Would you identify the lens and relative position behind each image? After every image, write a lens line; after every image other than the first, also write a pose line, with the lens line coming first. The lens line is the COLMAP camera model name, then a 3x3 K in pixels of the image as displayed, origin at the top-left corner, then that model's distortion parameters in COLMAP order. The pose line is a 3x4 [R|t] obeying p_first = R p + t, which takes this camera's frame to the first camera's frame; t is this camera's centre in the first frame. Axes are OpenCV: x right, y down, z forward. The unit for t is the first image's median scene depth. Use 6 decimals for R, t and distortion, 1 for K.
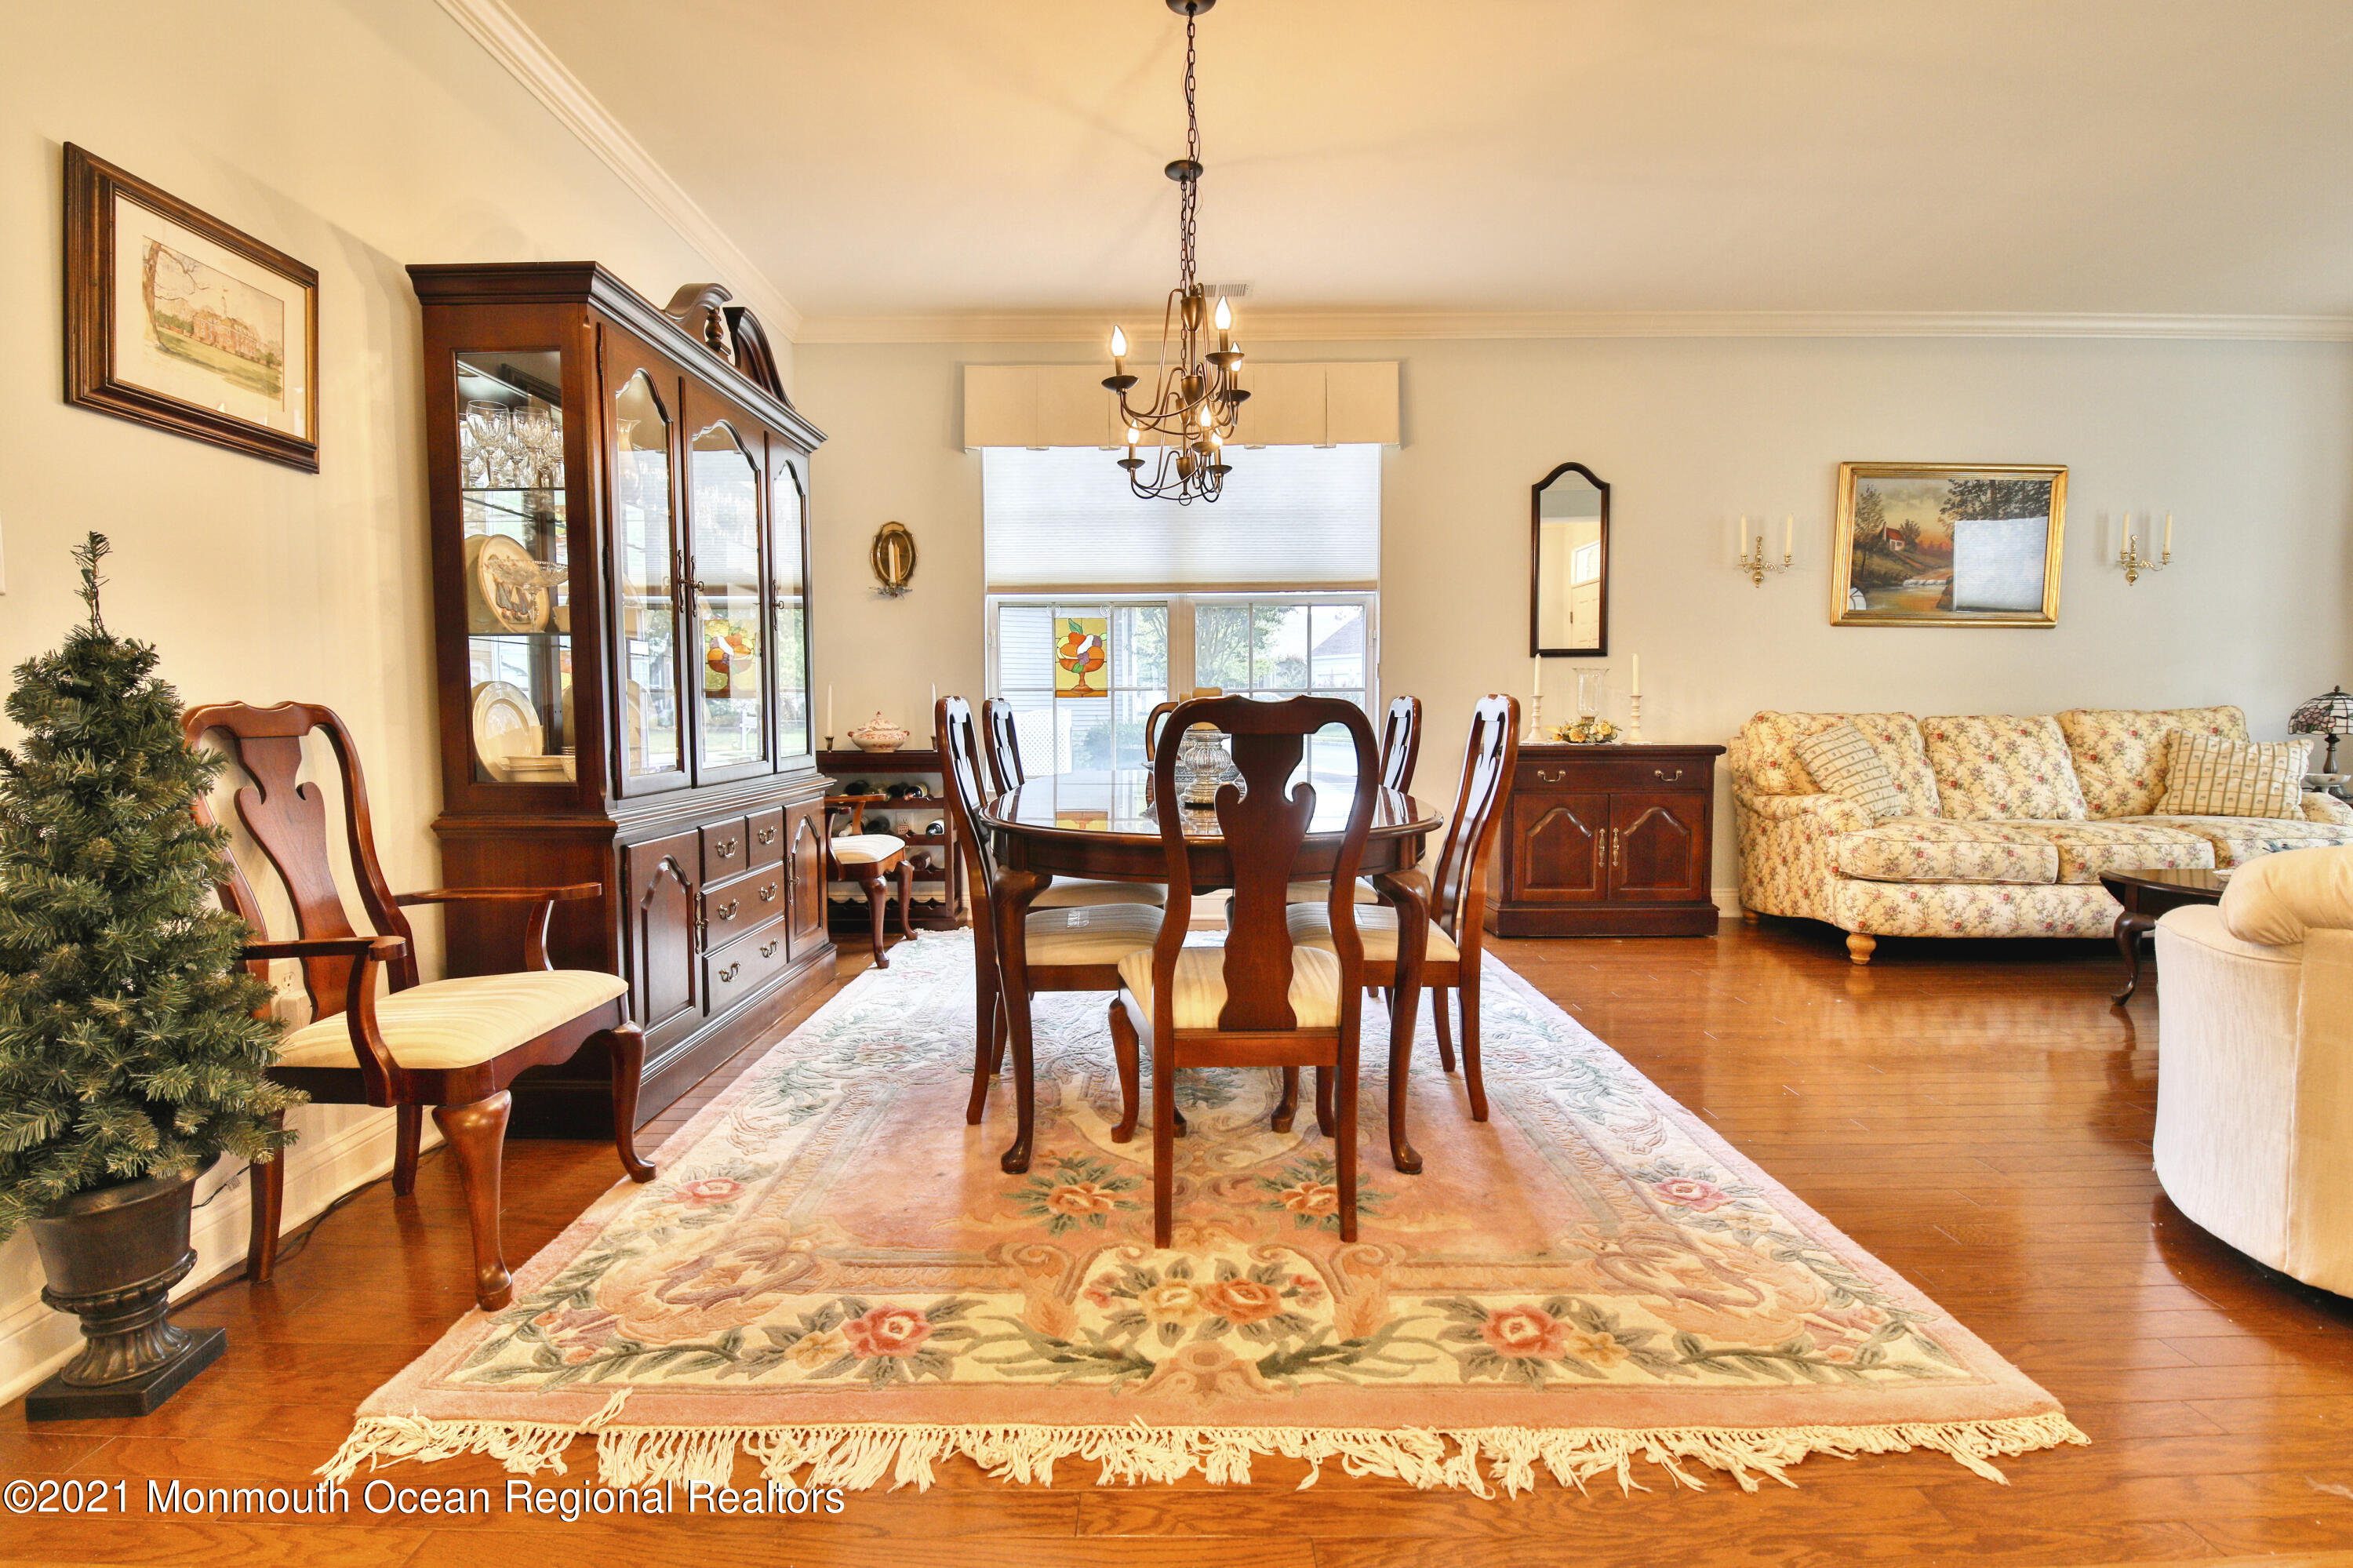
lens RADIAL K [[1080.6, 0, 1155.5], [0, 1080.6, 773.3], [0, 0, 1]] dist [-0.002850, -0.009909]
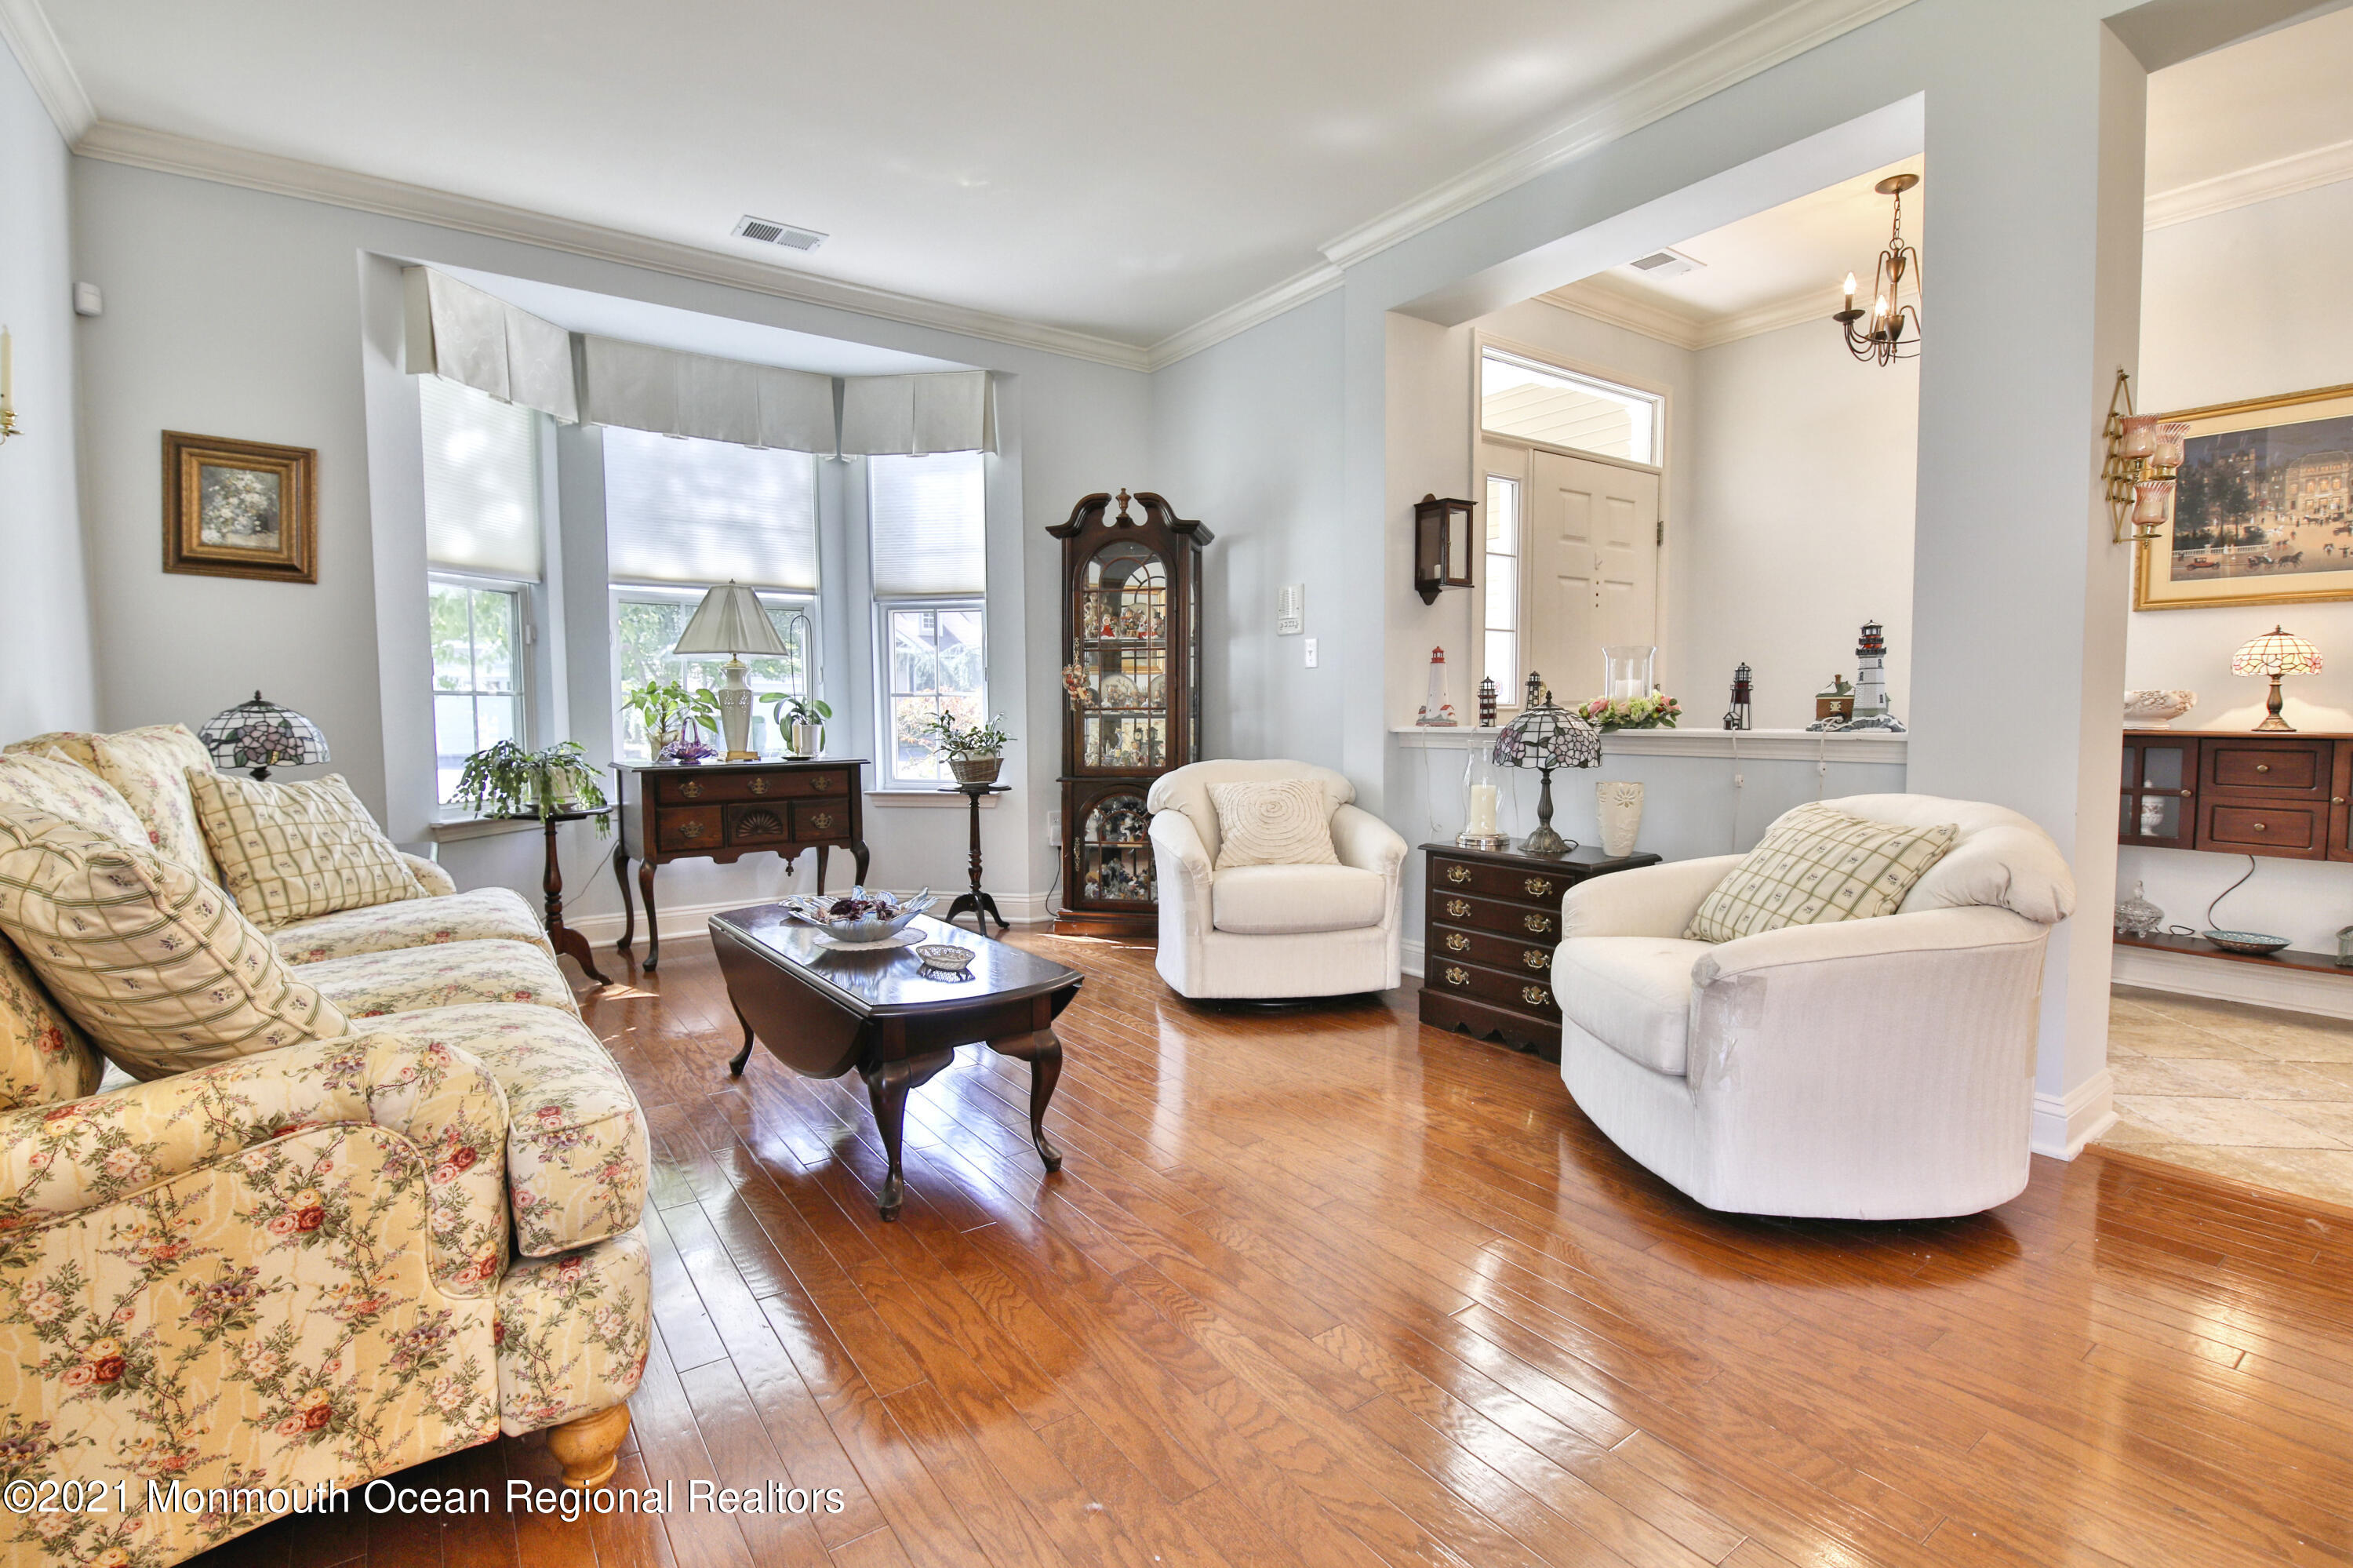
lens RADIAL K [[1080.6, 0, 1134.8], [0, 1080.6, 783.2], [0, 0, 1]] dist [-0.002850, -0.009909]
pose [[-0.576877, -0.048878, 0.815367, 0.266630], [0.058849, 0.993127, 0.101170, -0.061687], [-0.814708, 0.106346, -0.570036, 0.946088]]
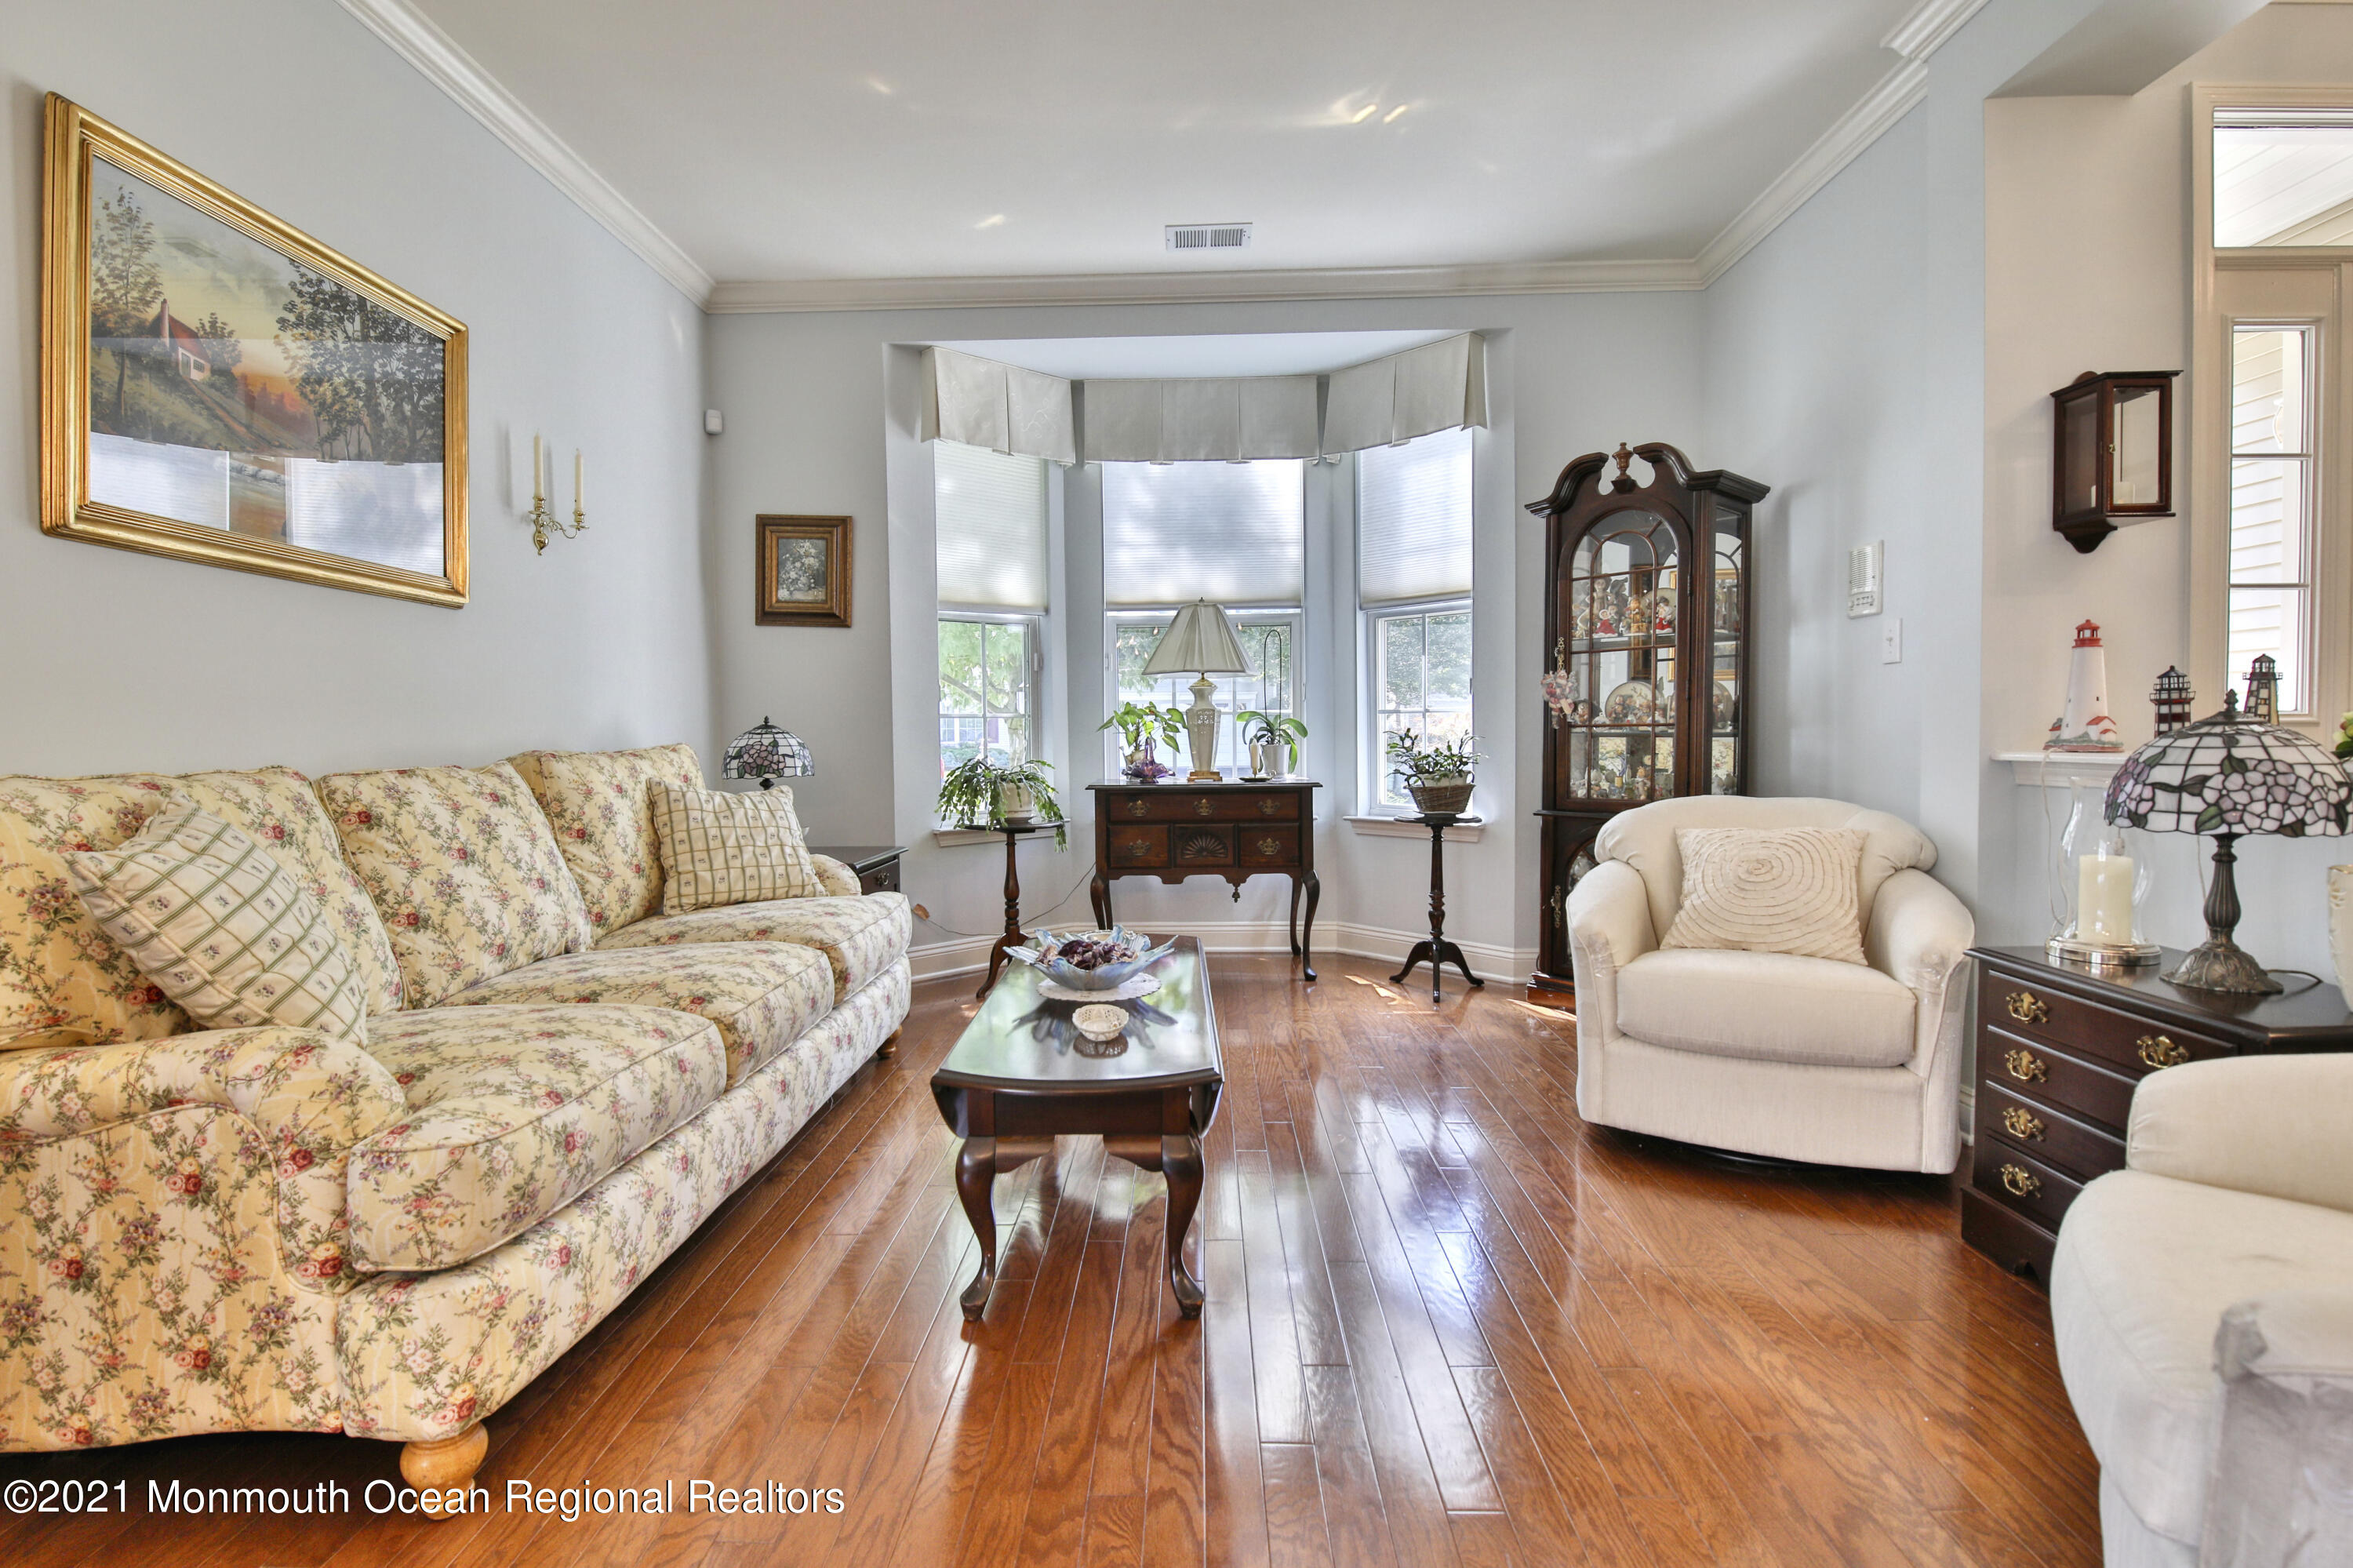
lens RADIAL K [[1080.6, 0, 1154.8], [0, 1080.6, 781.1], [0, 0, 1]] dist [-0.002850, -0.009909]
pose [[0.023448, -0.041946, 0.998845, 0.305094], [0.073947, 0.996455, 0.040110, -0.045277], [-0.996986, 0.072921, 0.026467, 0.691260]]
